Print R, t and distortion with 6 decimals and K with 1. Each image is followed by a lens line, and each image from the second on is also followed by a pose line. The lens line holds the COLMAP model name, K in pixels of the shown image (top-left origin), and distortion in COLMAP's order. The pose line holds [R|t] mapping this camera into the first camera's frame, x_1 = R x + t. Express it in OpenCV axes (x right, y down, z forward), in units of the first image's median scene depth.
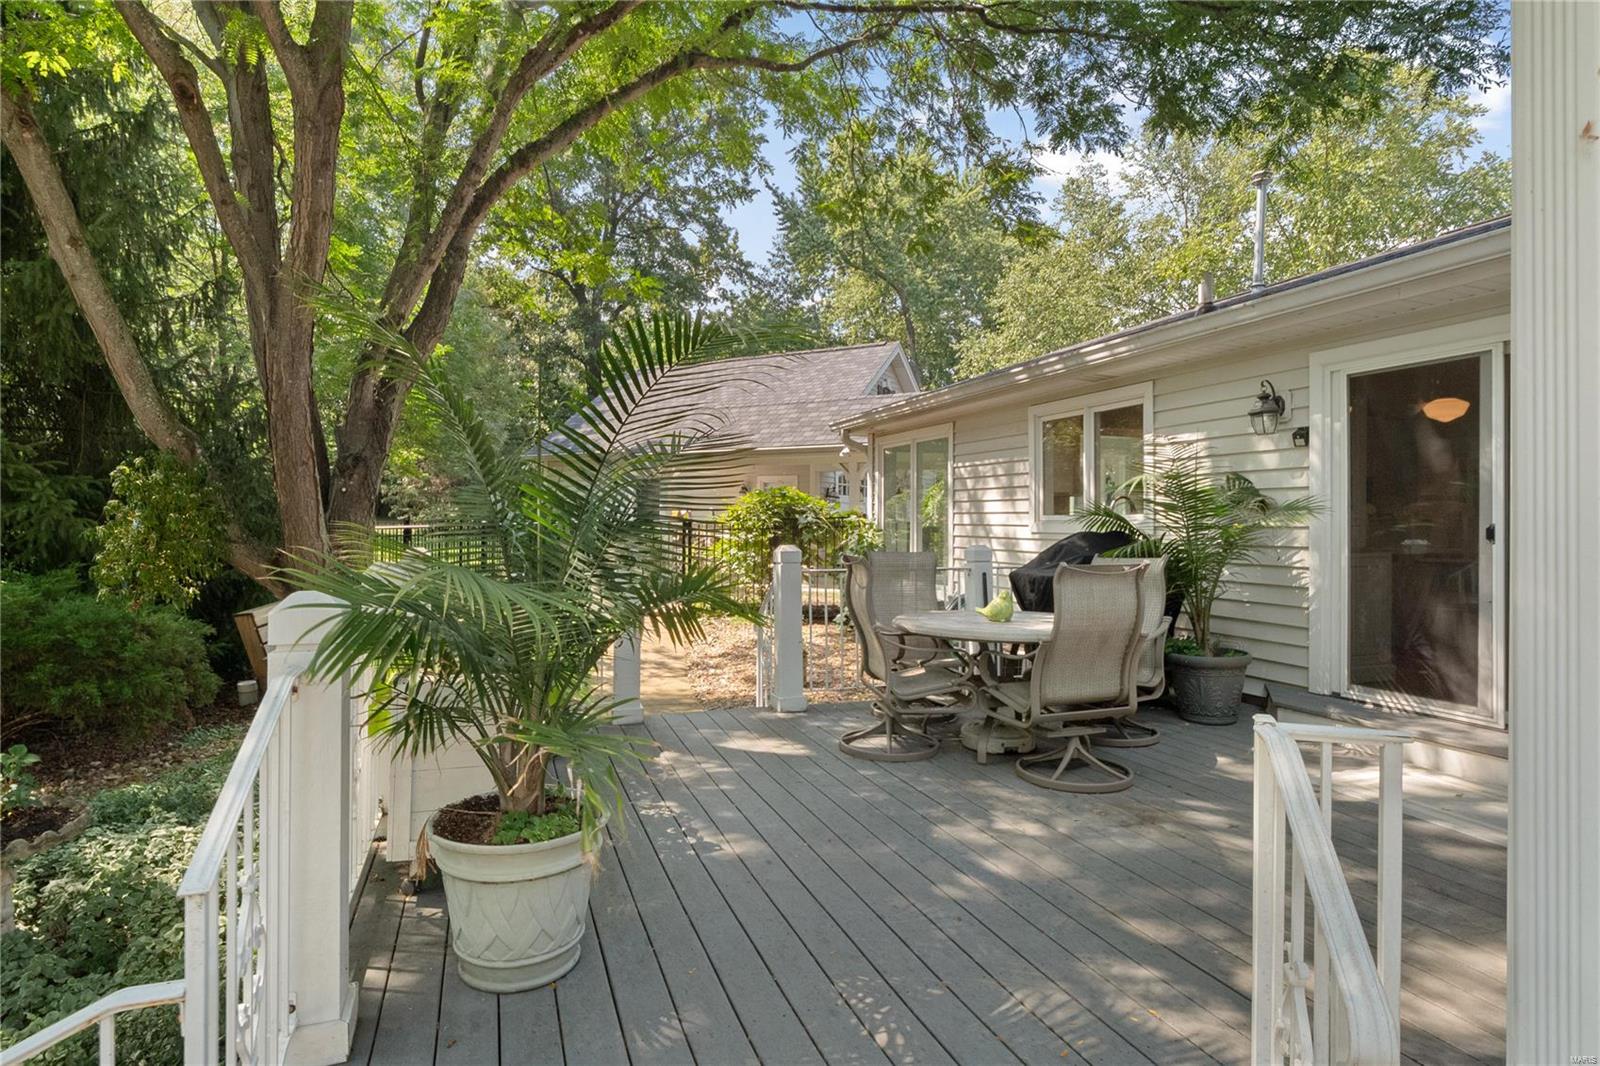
lens RADIAL K [[815.1, 0, 800.1], [0, 815.1, 525.7], [0, 0, 1]] dist [-0.008427, 0.000748]
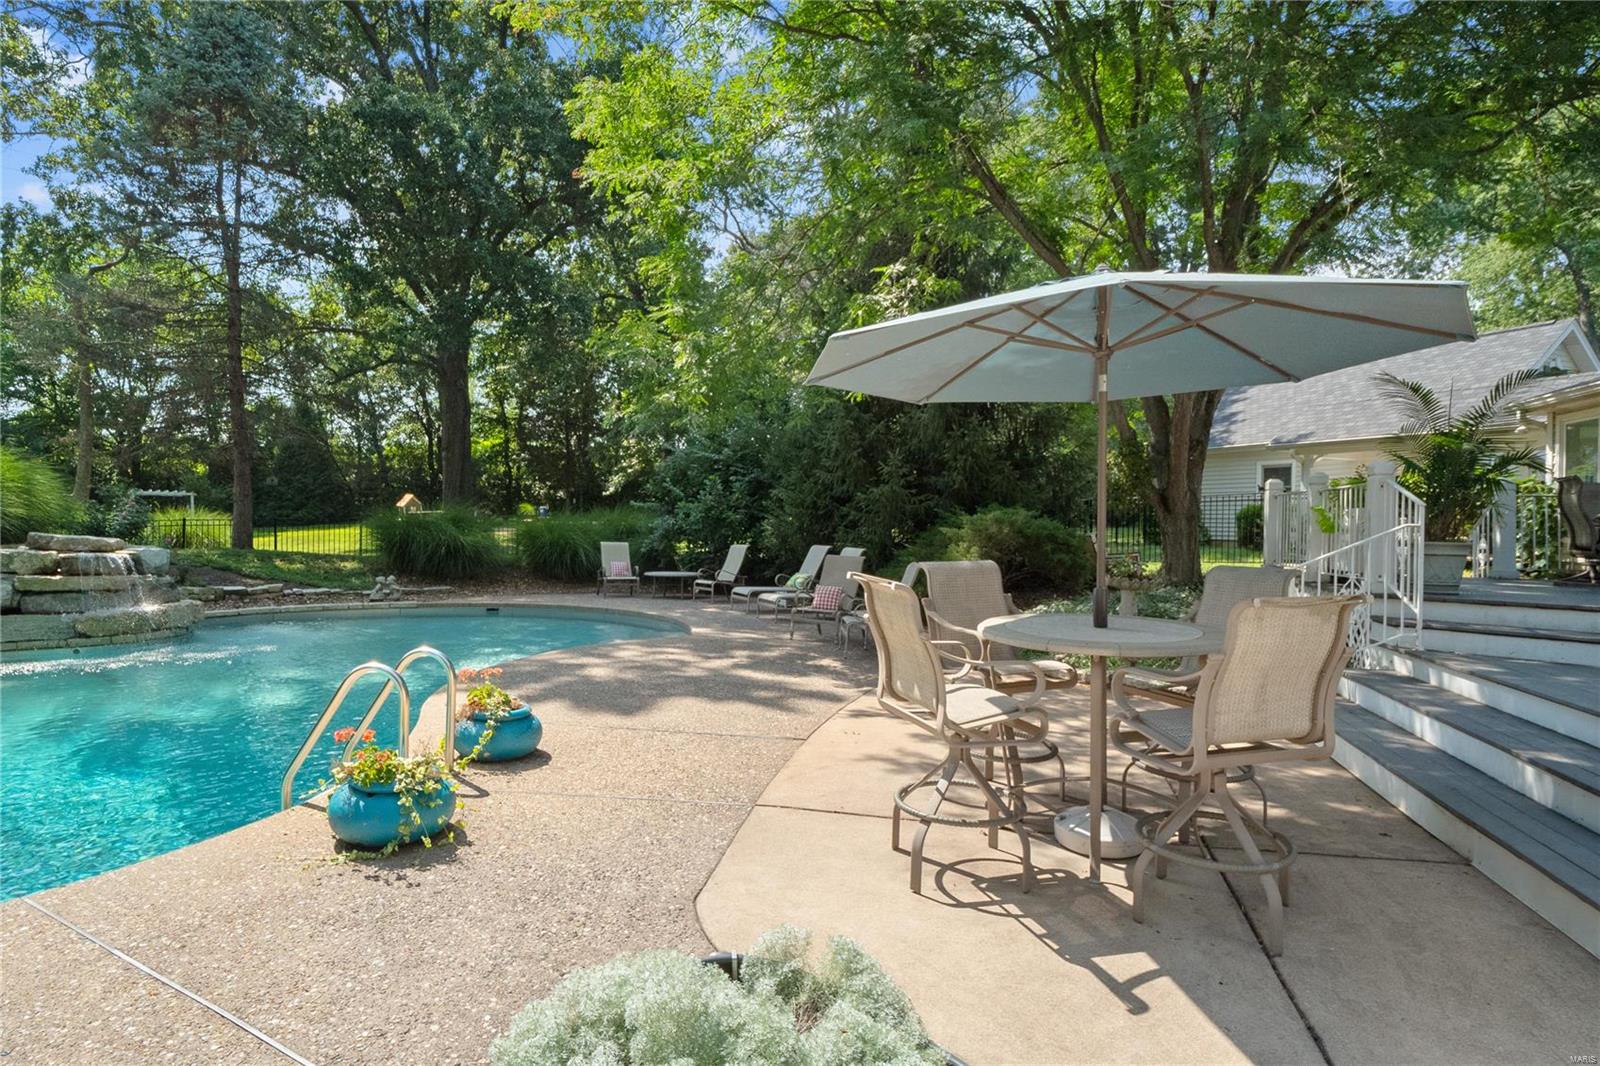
lens RADIAL K [[815.1, 0, 800.2], [0, 815.1, 528.6], [0, 0, 1]] dist [-0.008427, 0.000748]
pose [[0.808598, 0.005793, -0.588333, -0.061582], [-0.011435, 0.999917, -0.005870, 0.044764], [0.588250, 0.011474, 0.808598, -0.355644]]
